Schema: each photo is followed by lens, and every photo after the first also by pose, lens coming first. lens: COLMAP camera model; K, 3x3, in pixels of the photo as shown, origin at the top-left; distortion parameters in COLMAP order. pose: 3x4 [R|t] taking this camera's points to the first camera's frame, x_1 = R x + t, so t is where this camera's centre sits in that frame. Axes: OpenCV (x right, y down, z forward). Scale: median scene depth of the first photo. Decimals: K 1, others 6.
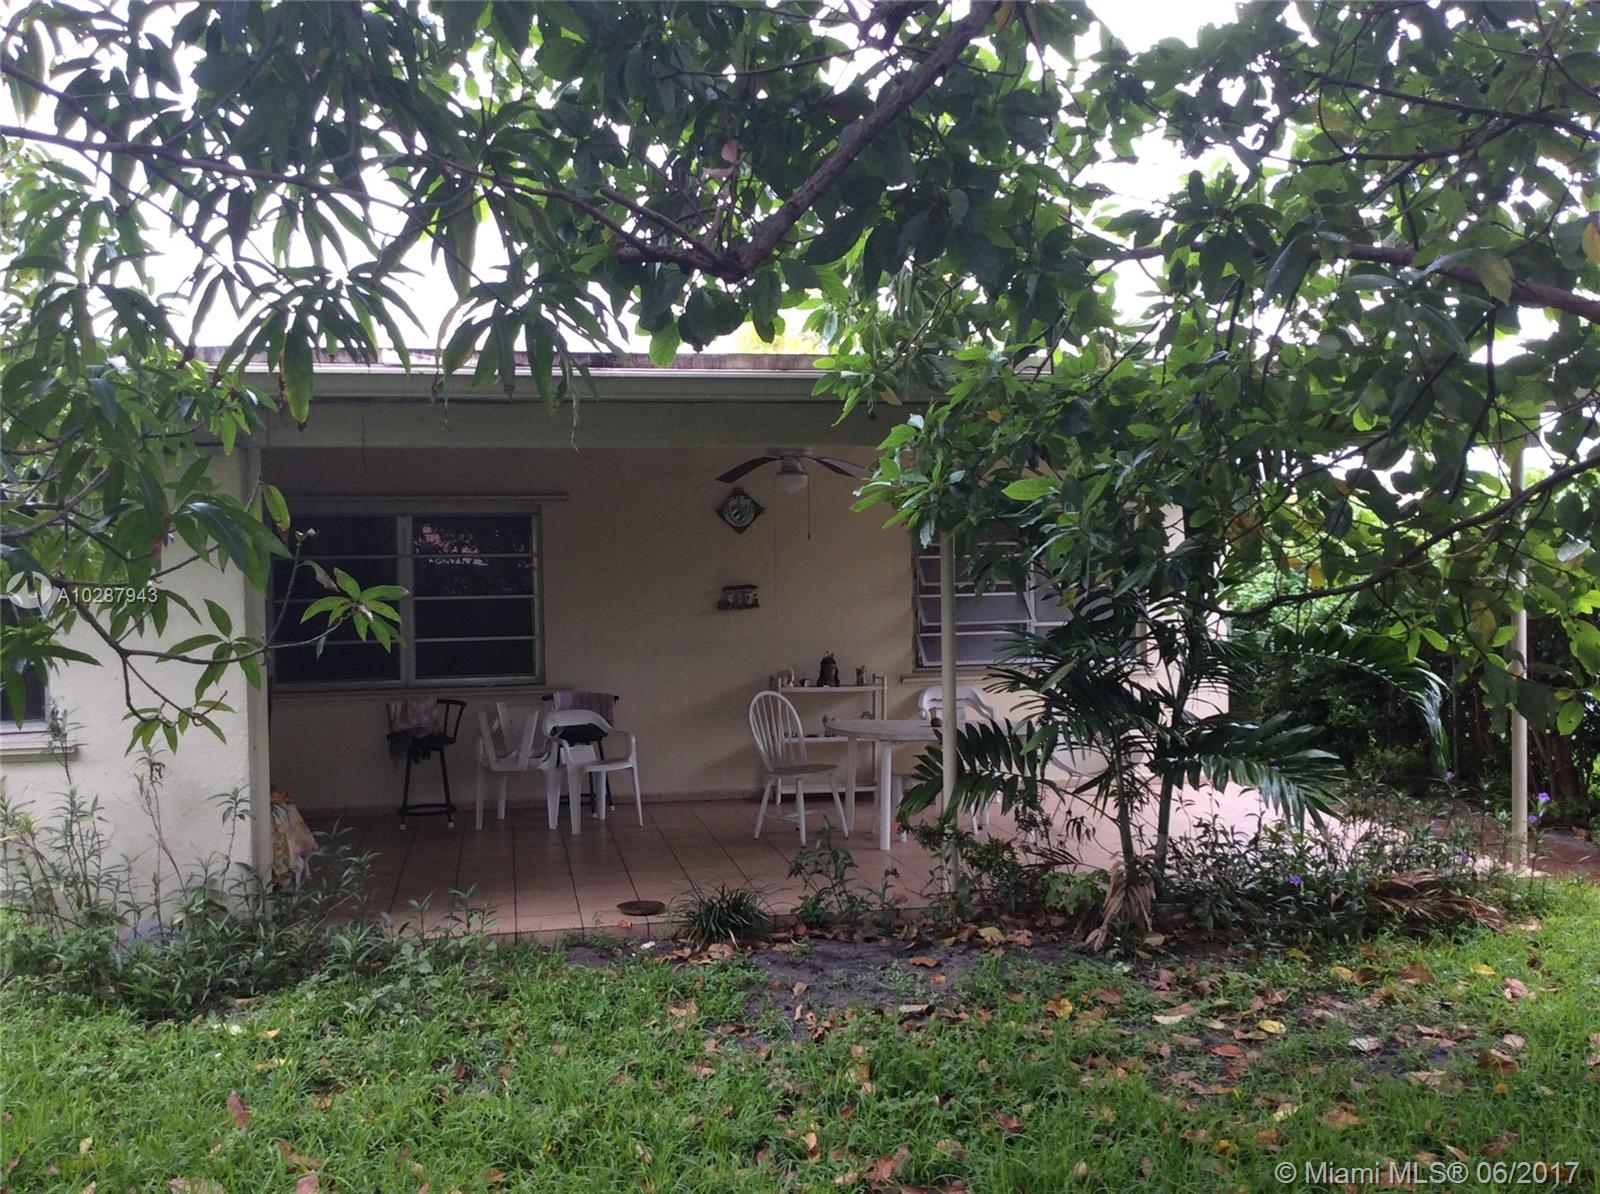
lens RADIAL K [[1501.7, 0, 800.0], [0, 1501.7, 597.0], [0, 0, 1]] dist [-0.000189, -0.004537]
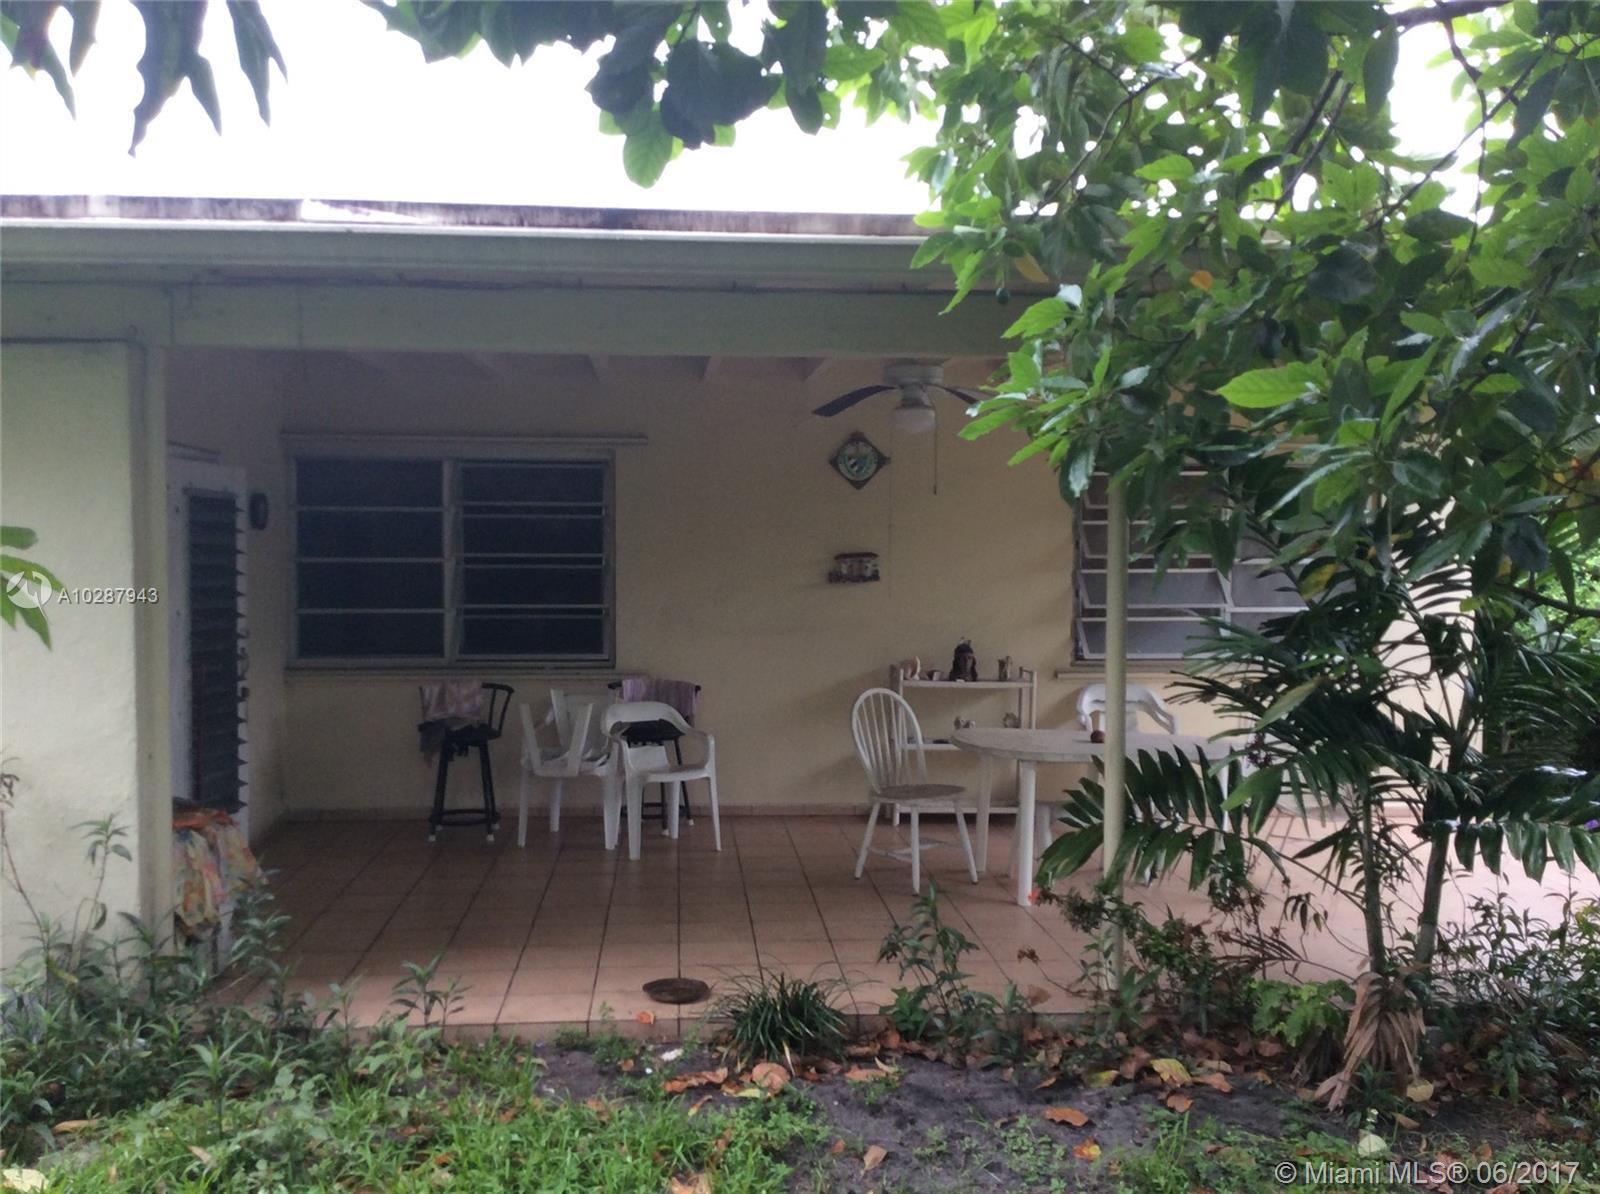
lens RADIAL K [[1454.1, 0, 725.6], [0, 1454.1, 572.0], [0, 0, 1]] dist [-0.002087, -0.063950]
pose [[0.986033, 0.020205, -0.165319, 0.030236], [-0.019438, 0.999792, 0.006256, -0.001652], [0.165411, -0.002955, 0.986220, 0.297336]]
